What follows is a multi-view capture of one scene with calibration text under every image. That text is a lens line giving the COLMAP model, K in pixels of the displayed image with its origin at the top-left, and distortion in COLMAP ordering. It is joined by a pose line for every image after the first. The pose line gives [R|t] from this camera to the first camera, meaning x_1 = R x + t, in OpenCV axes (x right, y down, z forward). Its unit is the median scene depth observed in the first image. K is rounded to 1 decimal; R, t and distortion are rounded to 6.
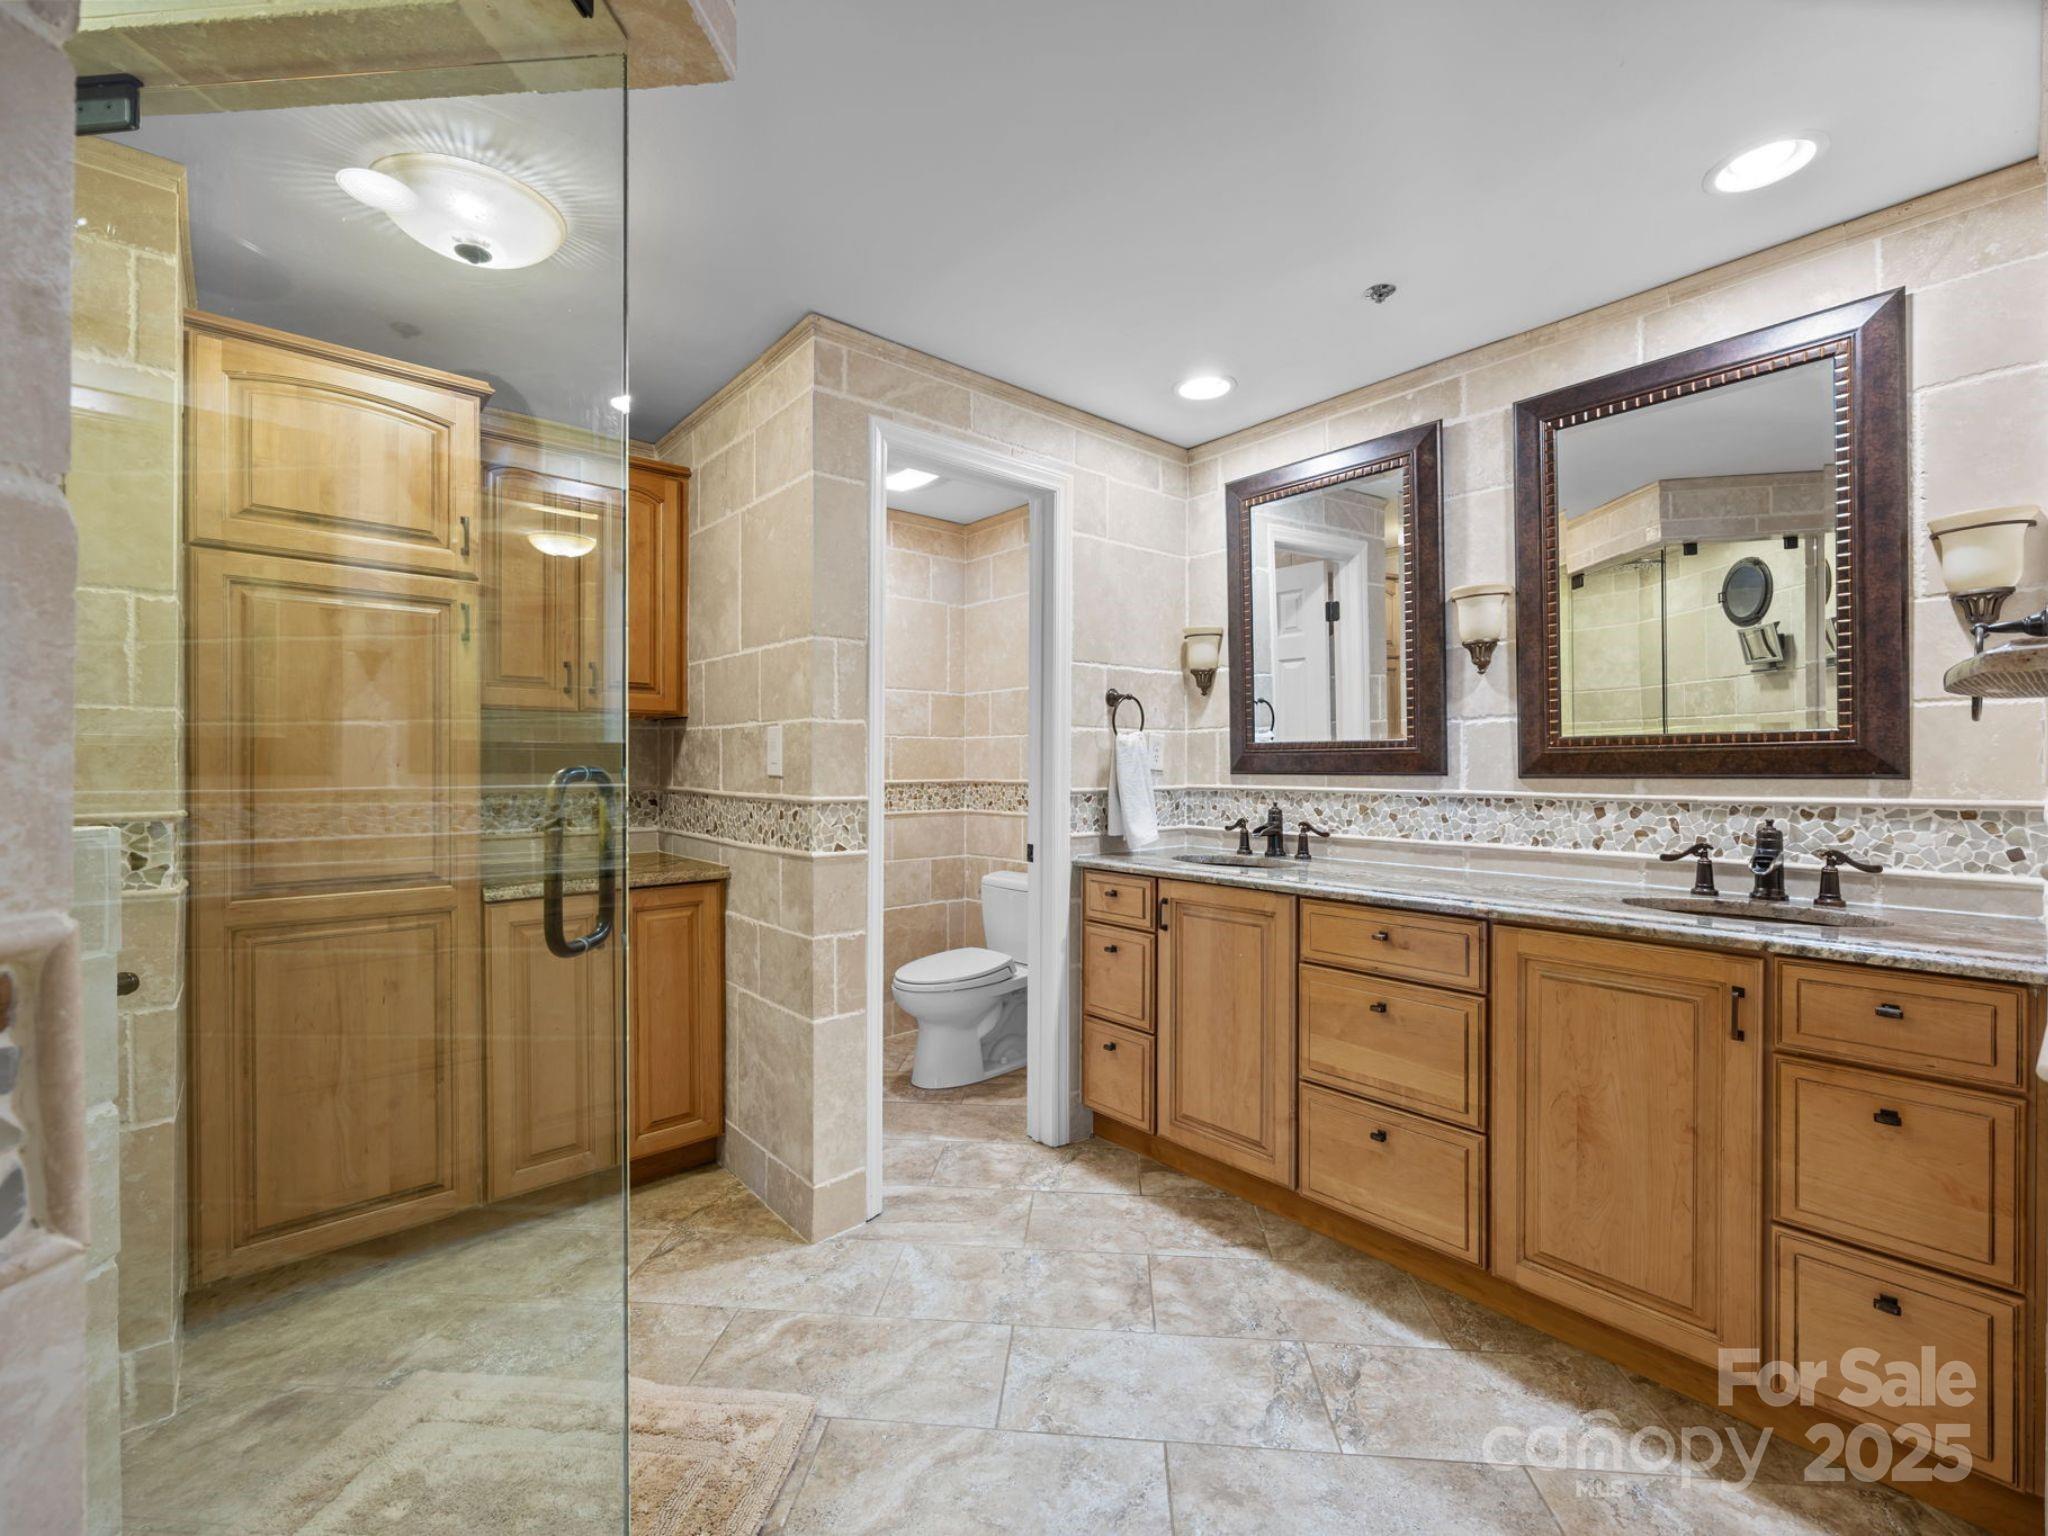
lens RADIAL K [[865.4, 0, 1024.0], [0, 865.4, 768.0], [0, 0, 1]] dist [0.000929, 0.000068]
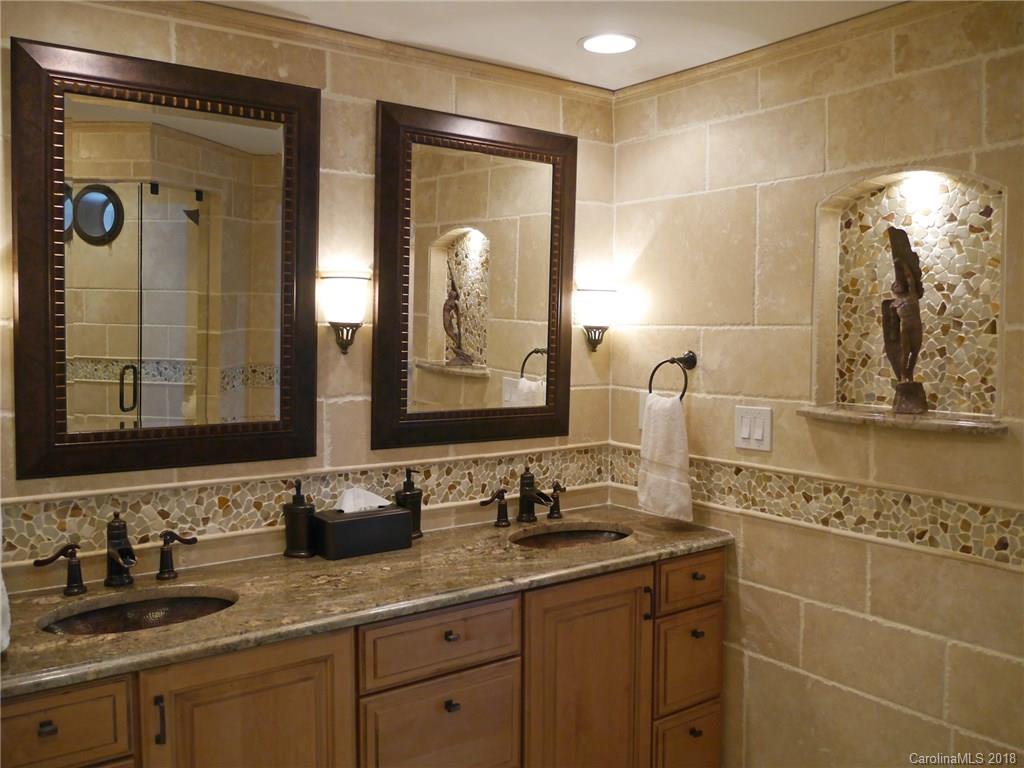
lens RADIAL K [[875.9, 0, 507.1], [0, 875.9, 377.0], [0, 0, 1]] dist [-0.025153, -0.000940]
pose [[0.092030, -0.052922, 0.994349, -0.482182], [0.000490, 0.998589, 0.053103, -0.134884], [-0.995756, -0.004400, 0.091926, 0.704234]]
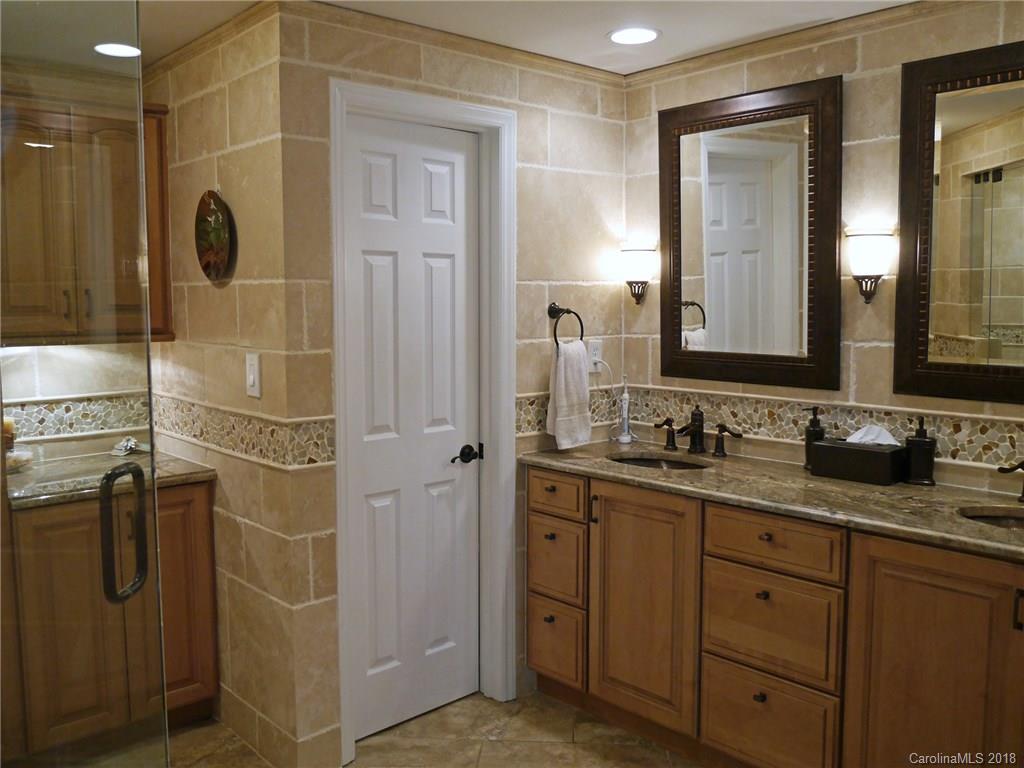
lens RADIAL K [[875.9, 0, 507.1], [0, 875.9, 377.0], [0, 0, 1]] dist [-0.025153, -0.000940]
pose [[0.999909, -0.006090, 0.012040, 0.033737], [0.005083, 0.996624, 0.081942, -0.107315], [-0.012498, -0.081873, 0.996564, -0.153909]]
